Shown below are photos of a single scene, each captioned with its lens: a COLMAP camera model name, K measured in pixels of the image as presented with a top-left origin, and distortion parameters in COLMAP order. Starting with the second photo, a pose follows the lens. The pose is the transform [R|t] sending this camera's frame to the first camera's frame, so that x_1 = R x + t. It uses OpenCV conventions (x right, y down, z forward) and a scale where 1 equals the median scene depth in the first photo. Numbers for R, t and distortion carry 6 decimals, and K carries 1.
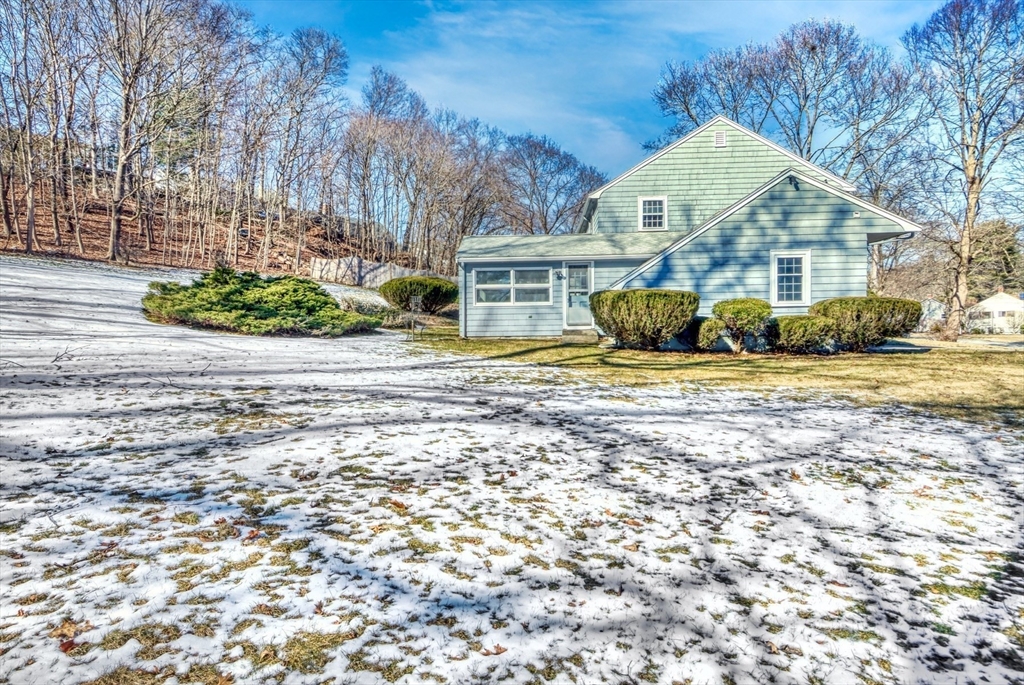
lens RADIAL K [[601.9, 0, 513.6], [0, 601.9, 353.0], [0, 0, 1]] dist [-0.001004, -0.001445]
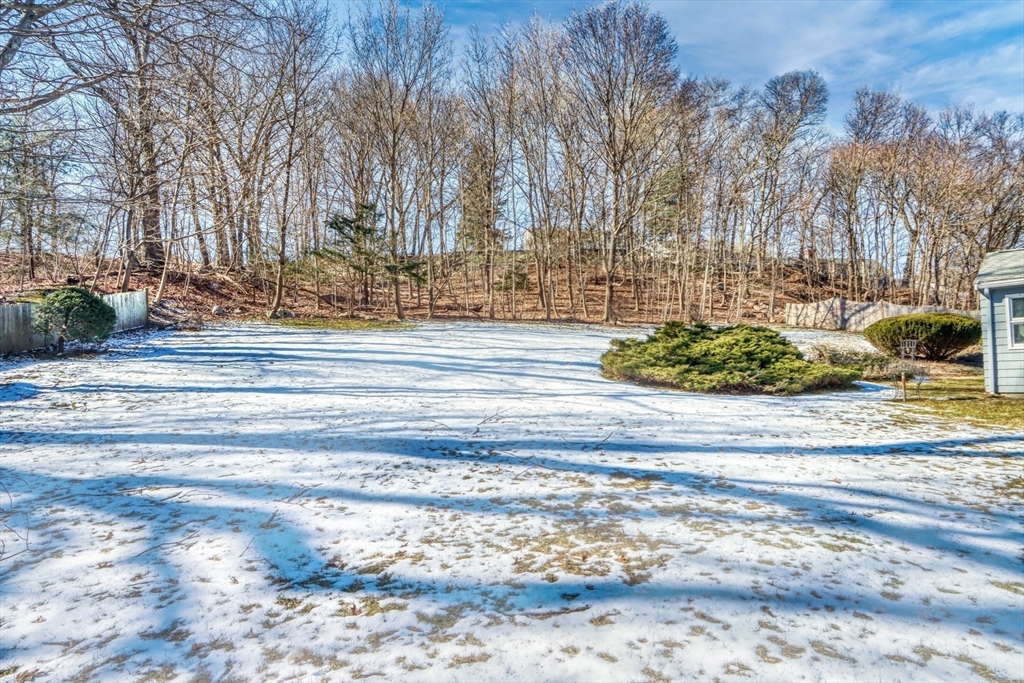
lens RADIAL K [[601.9, 0, 513.6], [0, 601.9, 352.0], [0, 0, 1]] dist [-0.001004, -0.001445]
pose [[0.726874, -0.038879, -0.685669, -0.007400], [-0.018412, 0.996934, -0.076047, -0.012632], [0.686524, 0.067902, 0.723930, 0.120187]]
